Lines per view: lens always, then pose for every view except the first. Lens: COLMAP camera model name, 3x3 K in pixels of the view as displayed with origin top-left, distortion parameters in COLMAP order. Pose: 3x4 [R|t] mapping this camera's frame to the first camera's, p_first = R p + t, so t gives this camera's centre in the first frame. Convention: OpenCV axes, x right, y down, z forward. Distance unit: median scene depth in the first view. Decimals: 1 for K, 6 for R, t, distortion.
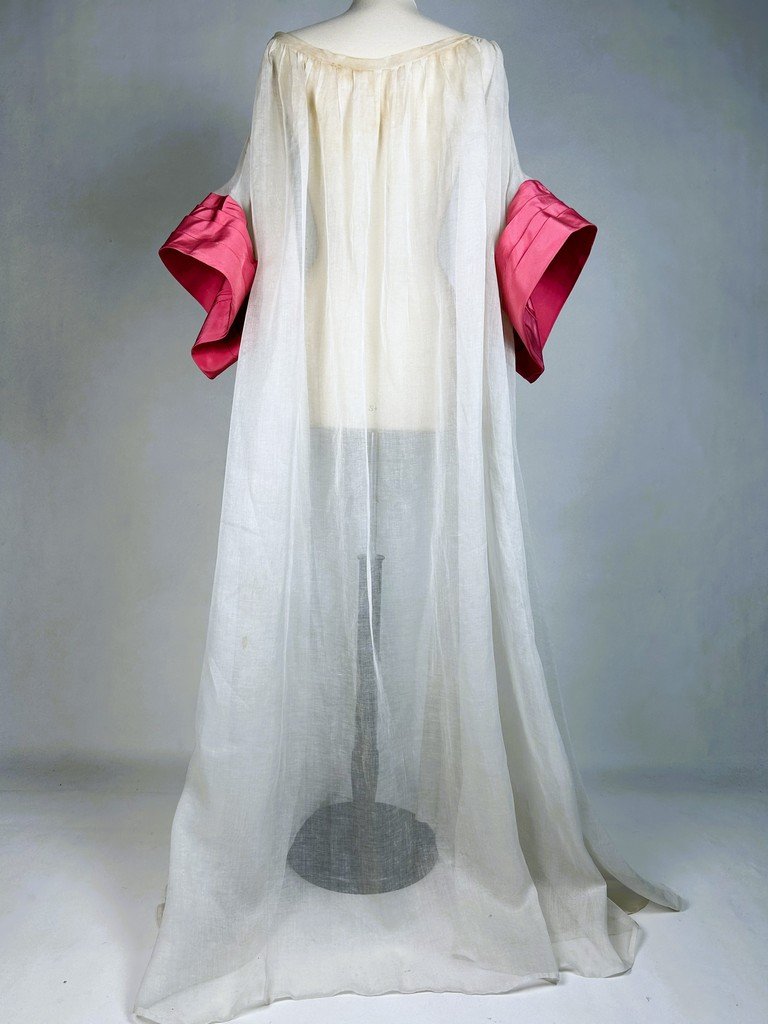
lens RADIAL K [[817.4, 0, 379.2], [0, 817.4, 518.6], [0, 0, 1]] dist [0.041558, -0.060790]
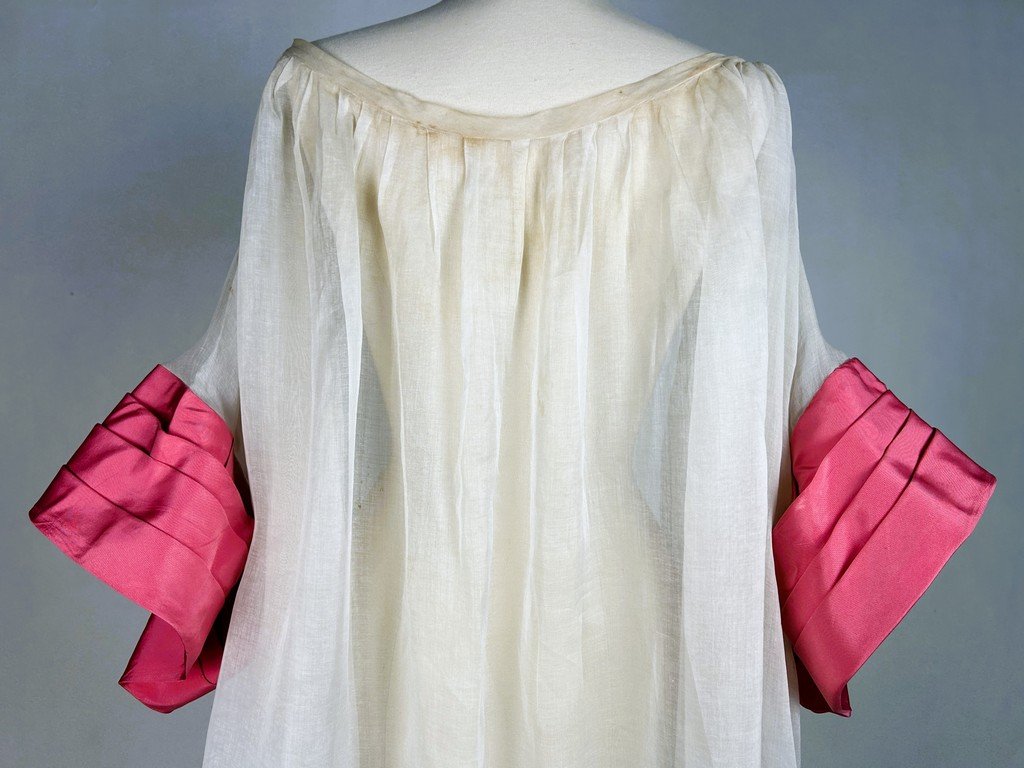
lens RADIAL K [[850.1, 0, 512.0], [0, 850.1, 384.0], [0, 0, 1]] dist [0.008797, -0.004911]
pose [[0.999523, 0.006281, 0.030253, -0.018797], [-0.005881, 0.999894, -0.013295, -0.404439], [-0.030333, 0.013111, 0.999454, 0.542210]]
